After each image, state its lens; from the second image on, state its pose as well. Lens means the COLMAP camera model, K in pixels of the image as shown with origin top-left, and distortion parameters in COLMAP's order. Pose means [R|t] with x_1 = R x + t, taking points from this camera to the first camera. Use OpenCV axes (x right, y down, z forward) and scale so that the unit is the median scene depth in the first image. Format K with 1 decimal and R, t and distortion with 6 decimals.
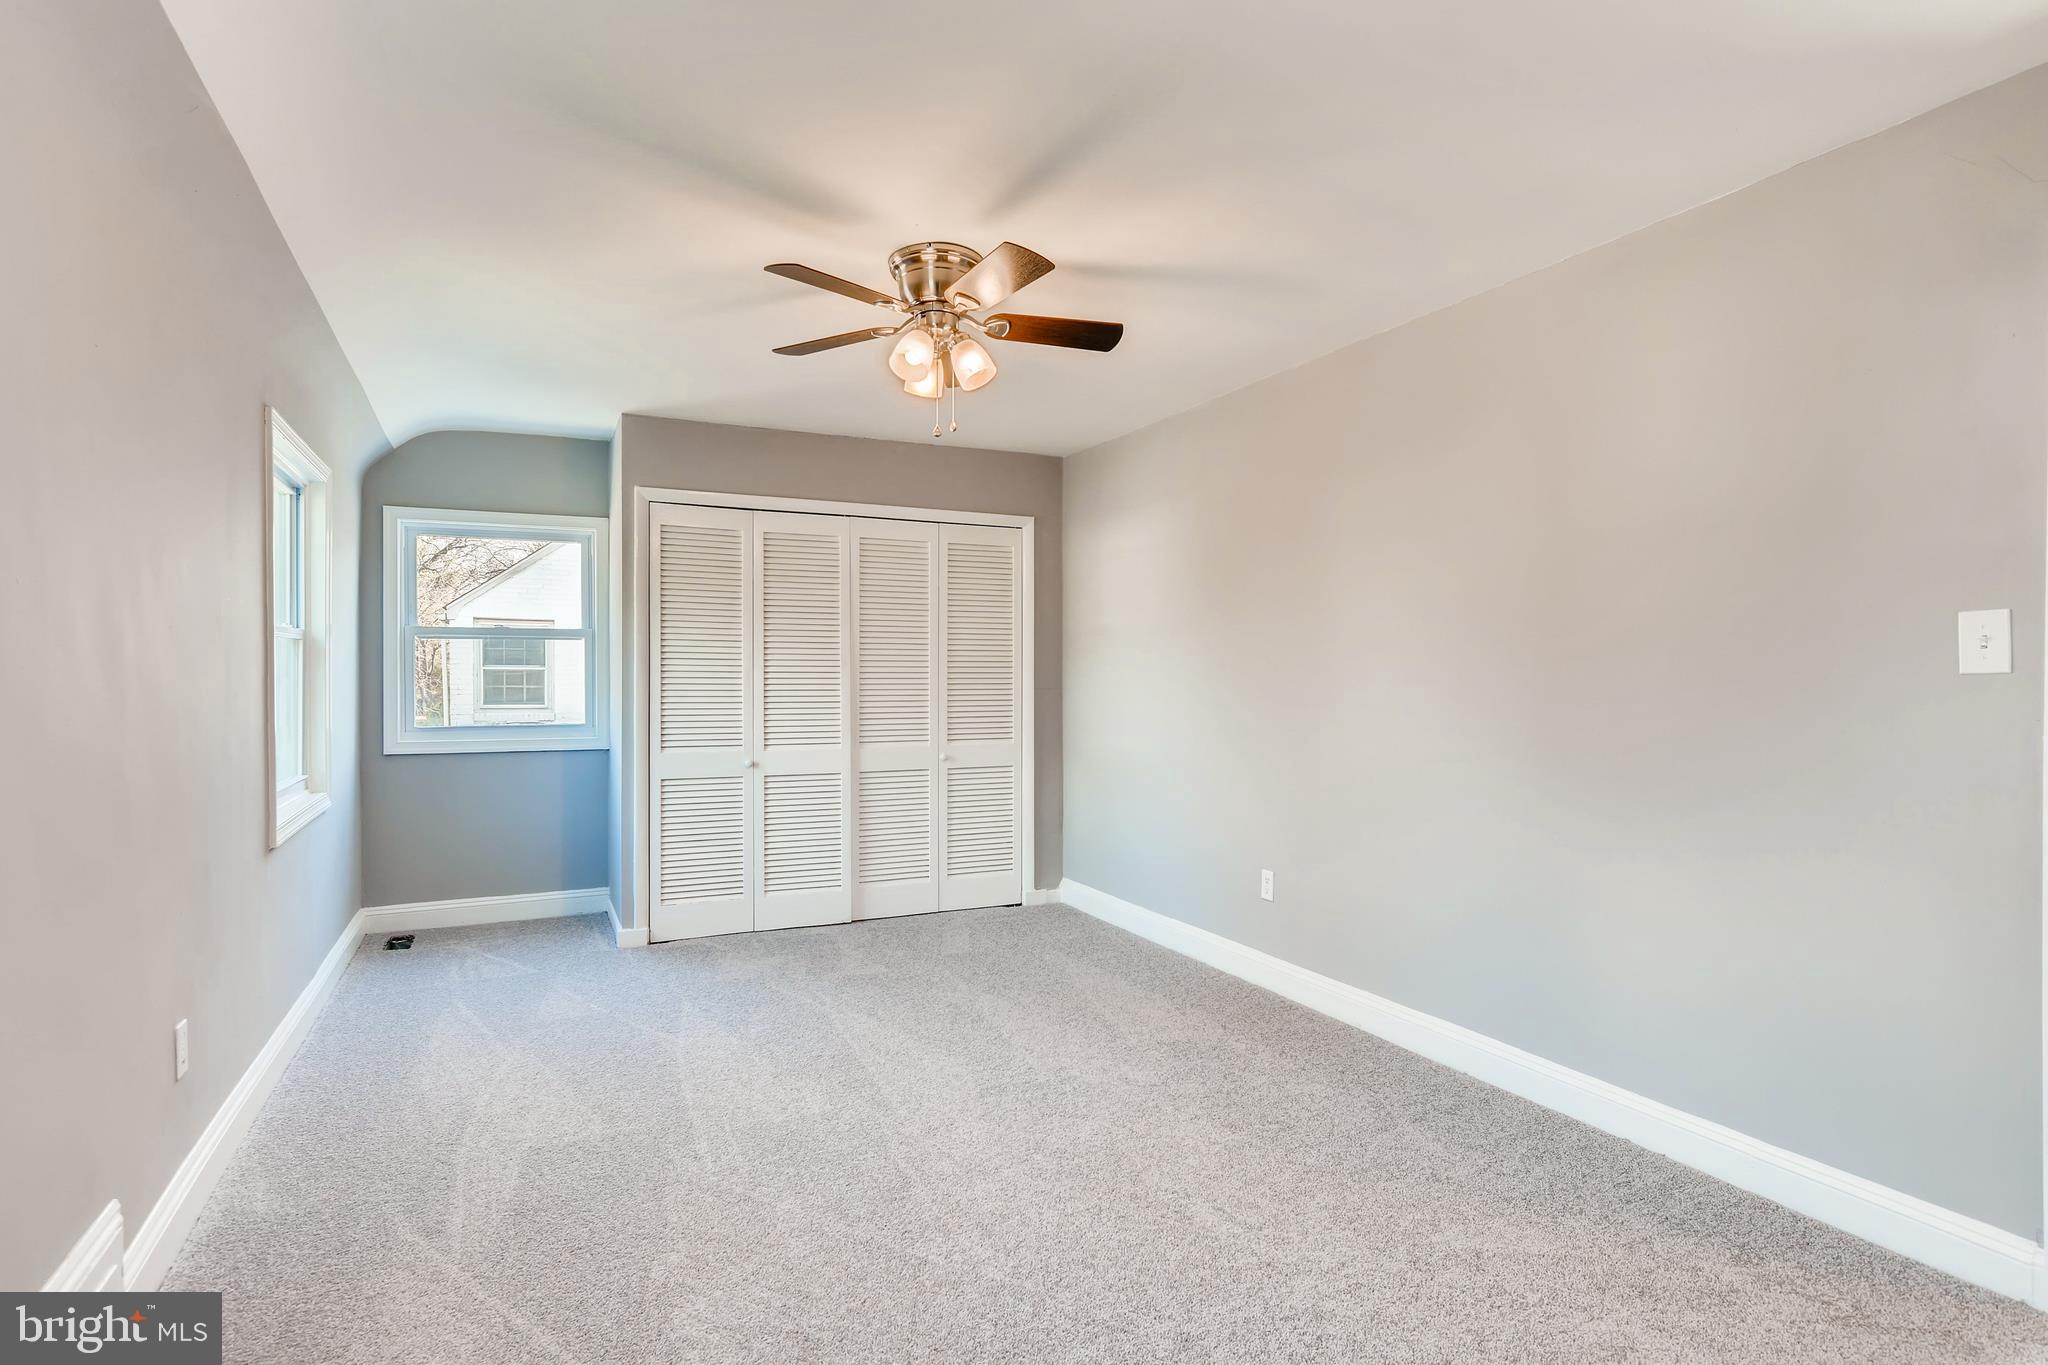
lens RADIAL K [[1039.0, 0, 1023.1], [0, 1039.0, 691.4], [0, 0, 1]] dist [-0.003436, 0.000404]
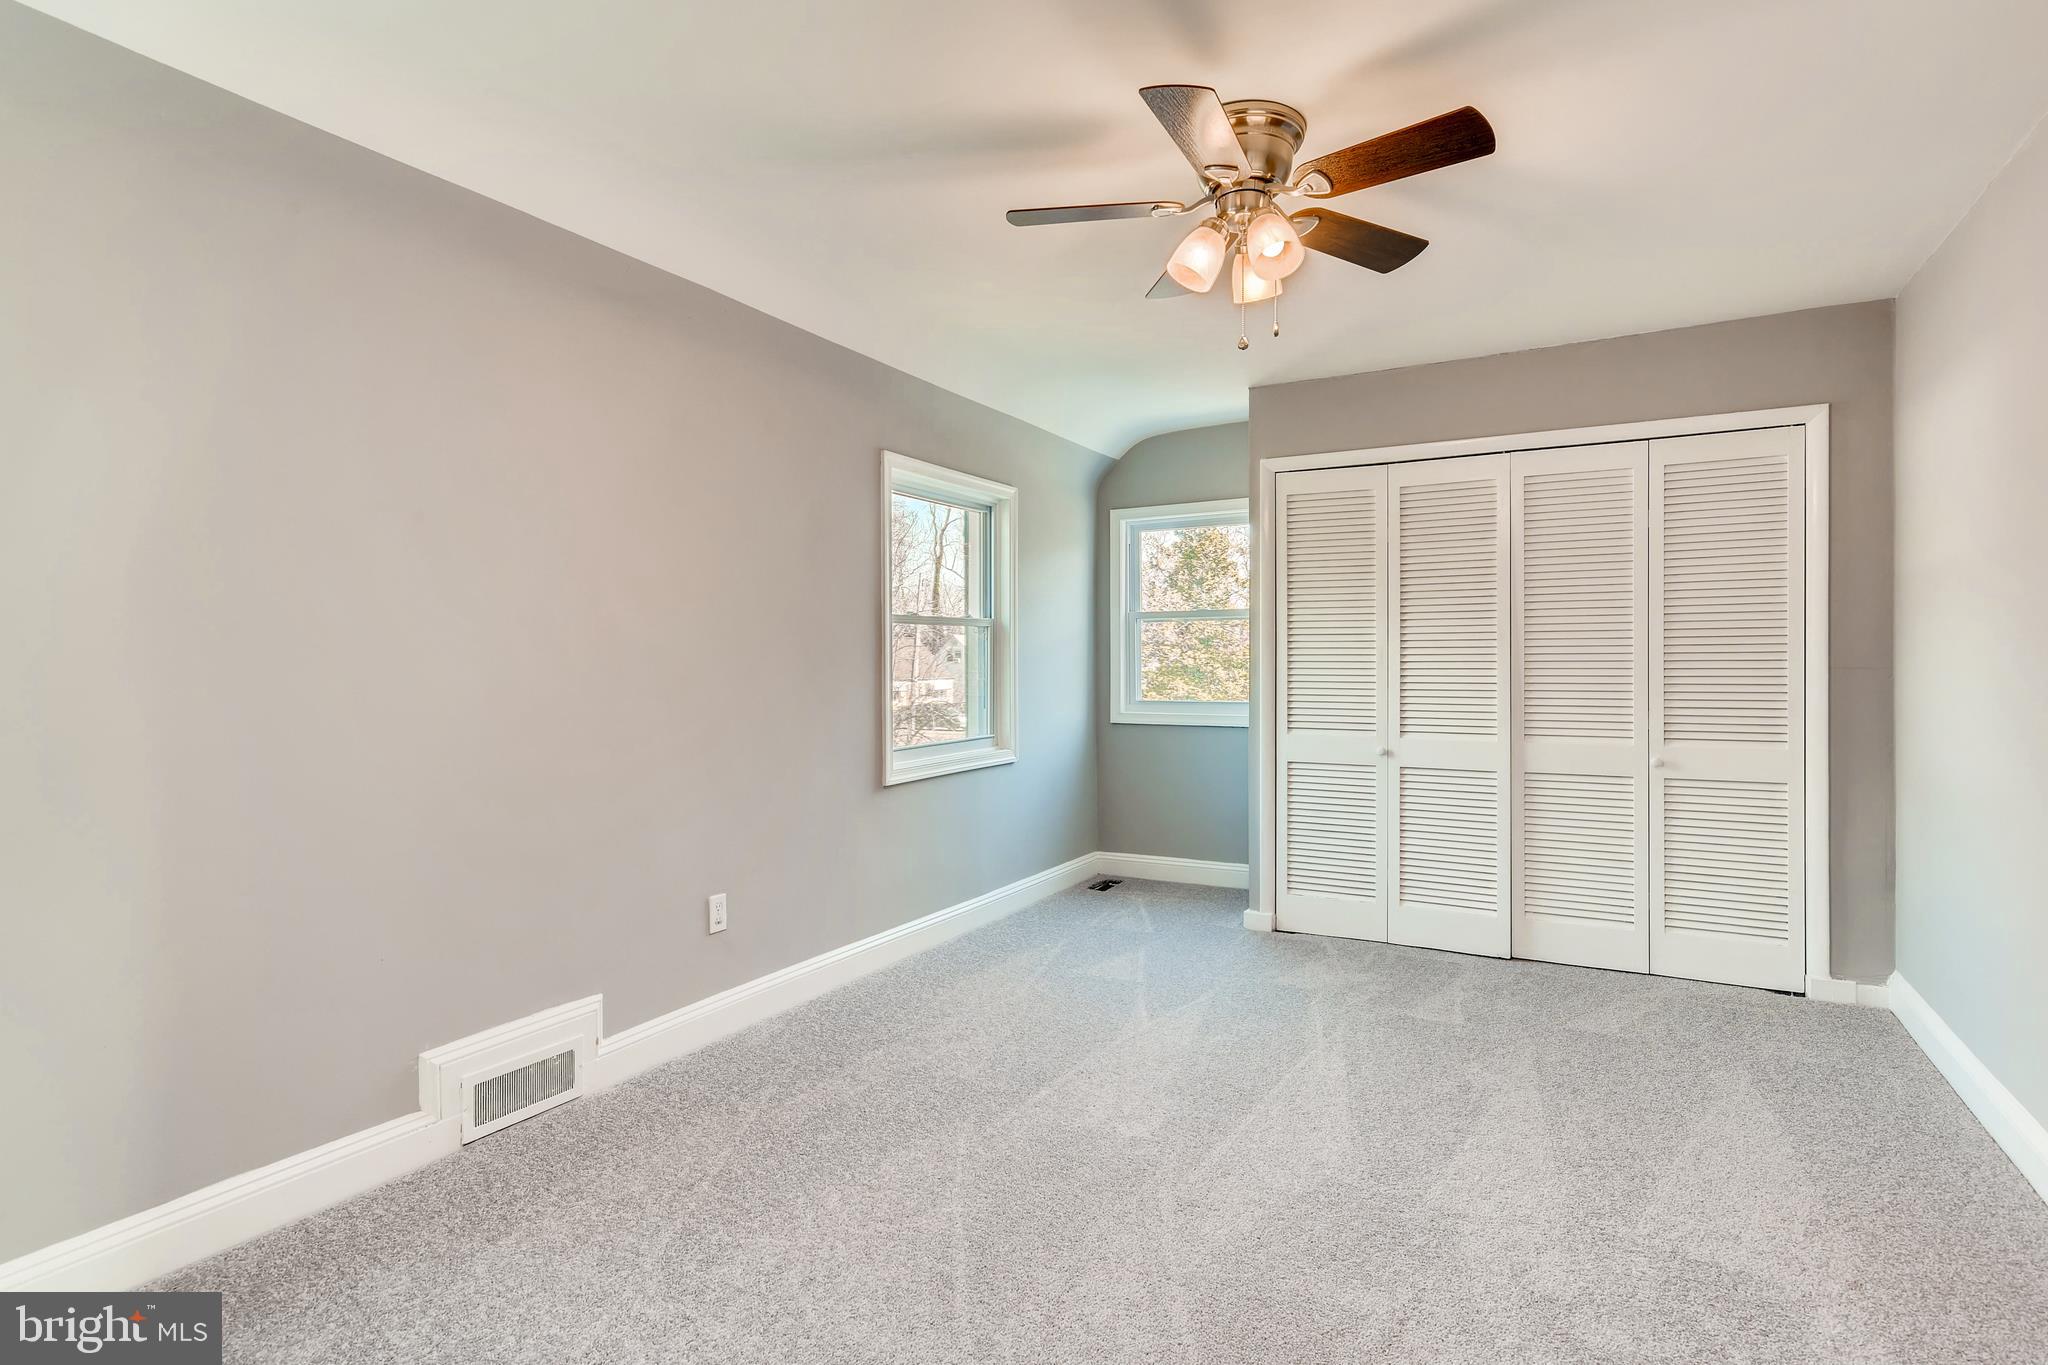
lens RADIAL K [[1041.3, 0, 1019.6], [0, 1041.3, 673.0], [0, 0, 1]] dist [0.000614, 0.002311]
pose [[0.578225, 0.005132, -0.815861, 0.279199], [-0.005698, 0.999981, 0.002252, 0.002324], [0.815857, 0.003346, 0.578243, 0.234532]]
